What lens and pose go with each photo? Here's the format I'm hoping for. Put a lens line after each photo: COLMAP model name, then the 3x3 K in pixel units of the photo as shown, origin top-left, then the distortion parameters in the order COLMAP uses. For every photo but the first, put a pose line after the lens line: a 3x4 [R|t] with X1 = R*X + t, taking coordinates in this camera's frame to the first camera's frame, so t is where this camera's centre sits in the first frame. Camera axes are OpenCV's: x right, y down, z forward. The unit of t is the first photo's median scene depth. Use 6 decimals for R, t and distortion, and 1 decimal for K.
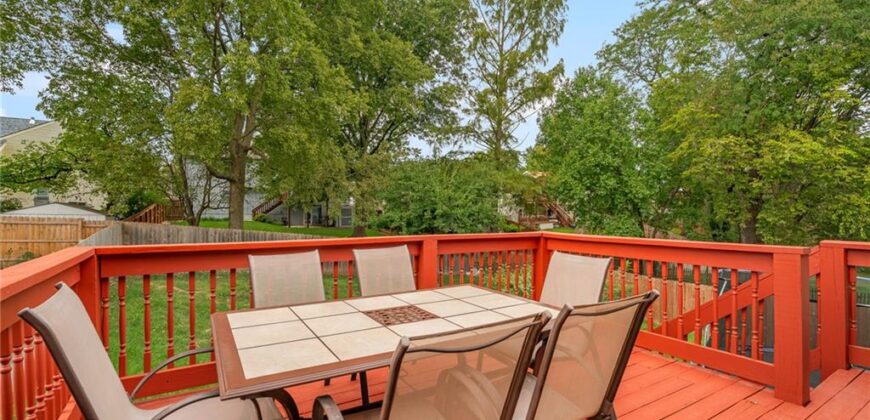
lens RADIAL K [[391.4, 0, 433.0], [0, 391.4, 214.3], [0, 0, 1]] dist [-0.003305, 0.000653]
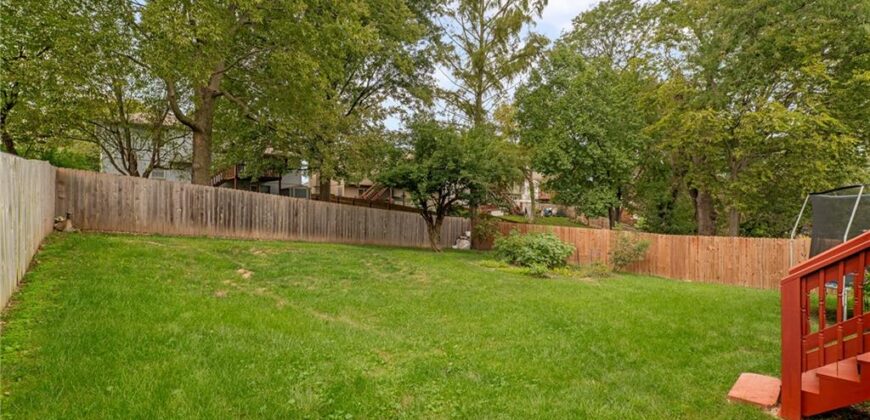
lens RADIAL K [[391.4, 0, 436.0], [0, 391.4, 205.4], [0, 0, 1]] dist [-0.003305, 0.000653]
pose [[0.984695, 0.001964, 0.174273, -0.179025], [0.000143, 0.999927, -0.012080, 0.091697], [-0.174284, 0.011920, 0.984623, 0.110823]]
